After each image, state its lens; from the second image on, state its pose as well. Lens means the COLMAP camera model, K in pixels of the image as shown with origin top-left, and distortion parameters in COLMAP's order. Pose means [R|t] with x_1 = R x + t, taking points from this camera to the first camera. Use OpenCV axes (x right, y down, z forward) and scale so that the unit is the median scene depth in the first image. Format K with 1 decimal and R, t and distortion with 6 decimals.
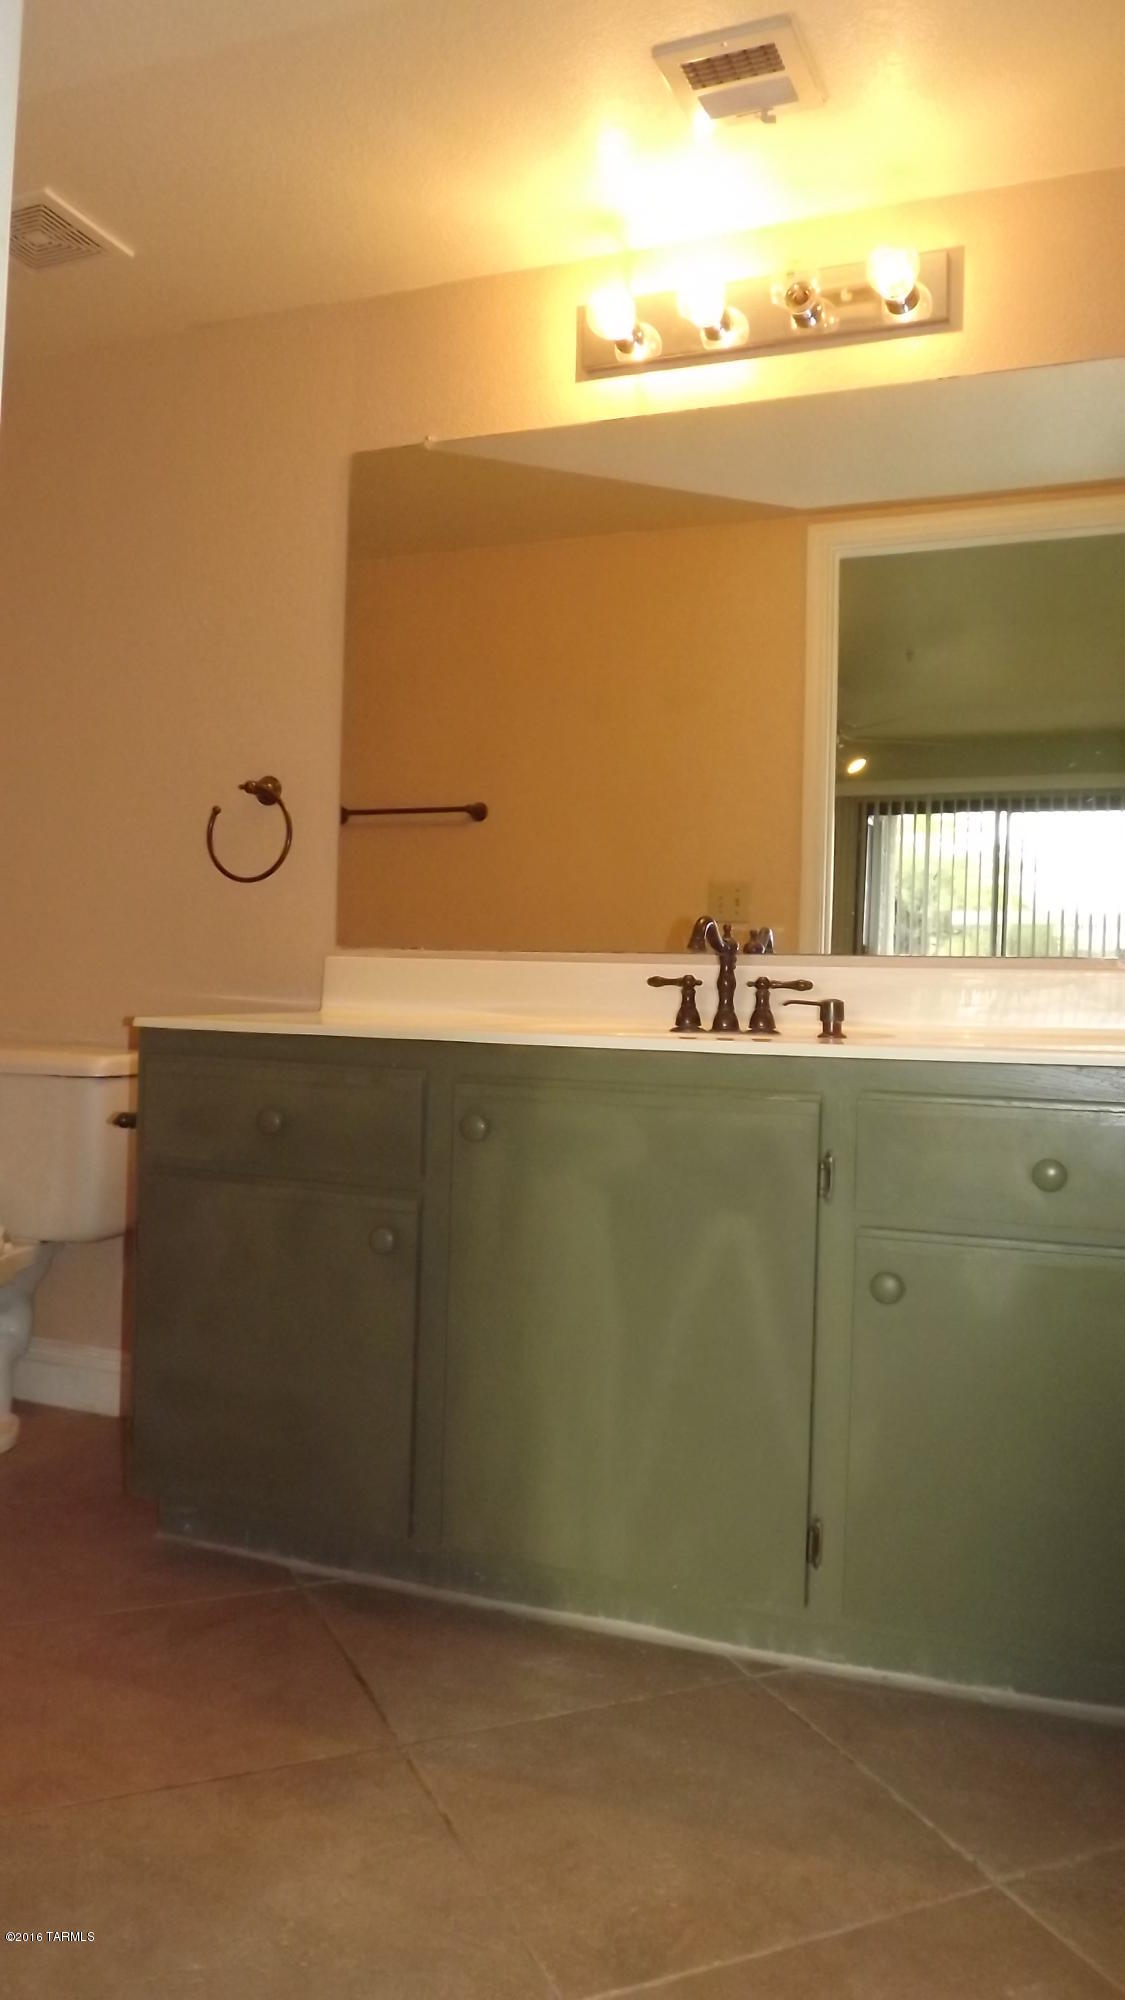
lens RADIAL K [[1439.8, 0, 568.8], [0, 1439.8, 940.5], [0, 0, 1]] dist [-0.044764, -0.000656]
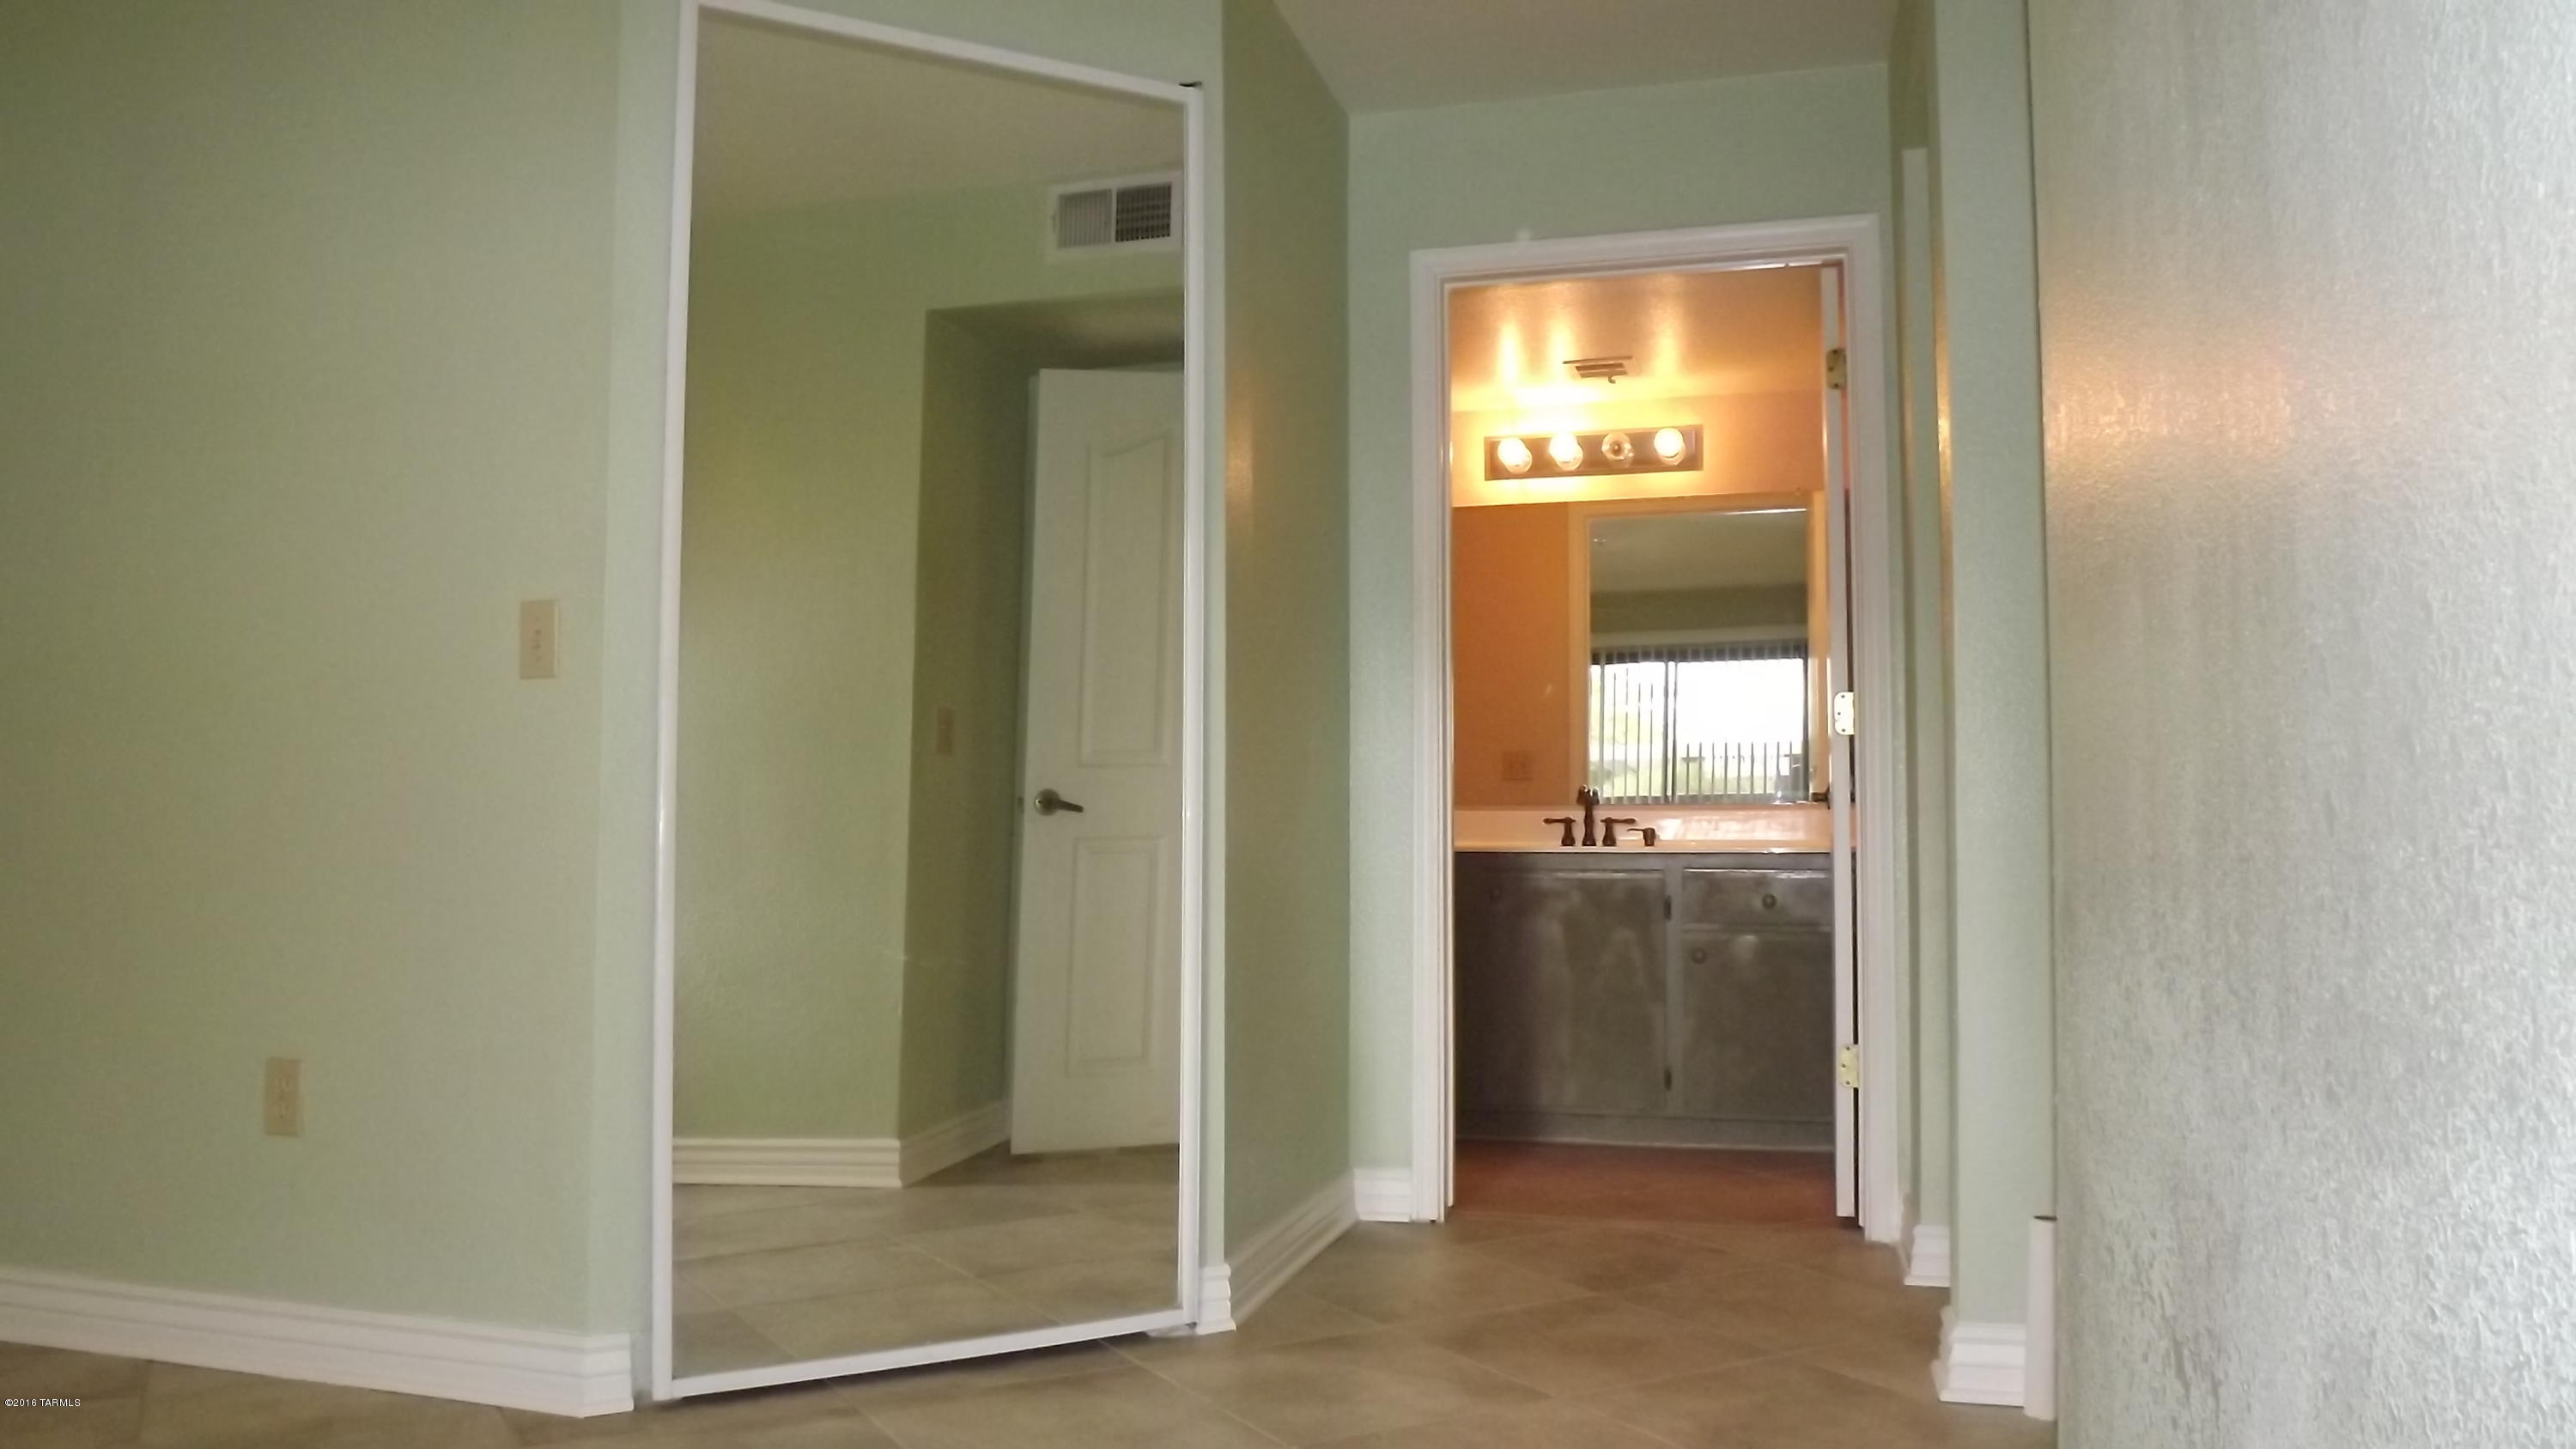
lens RADIAL K [[1854.8, 0, 1288.0], [0, 1854.8, 724.5], [0, 0, 1]] dist [-0.044764, -0.000656]
pose [[0.993126, -0.023097, 0.114752, -0.543066], [0.026568, 0.999232, -0.028813, -0.035869], [-0.113999, 0.031663, 0.992976, -1.321321]]
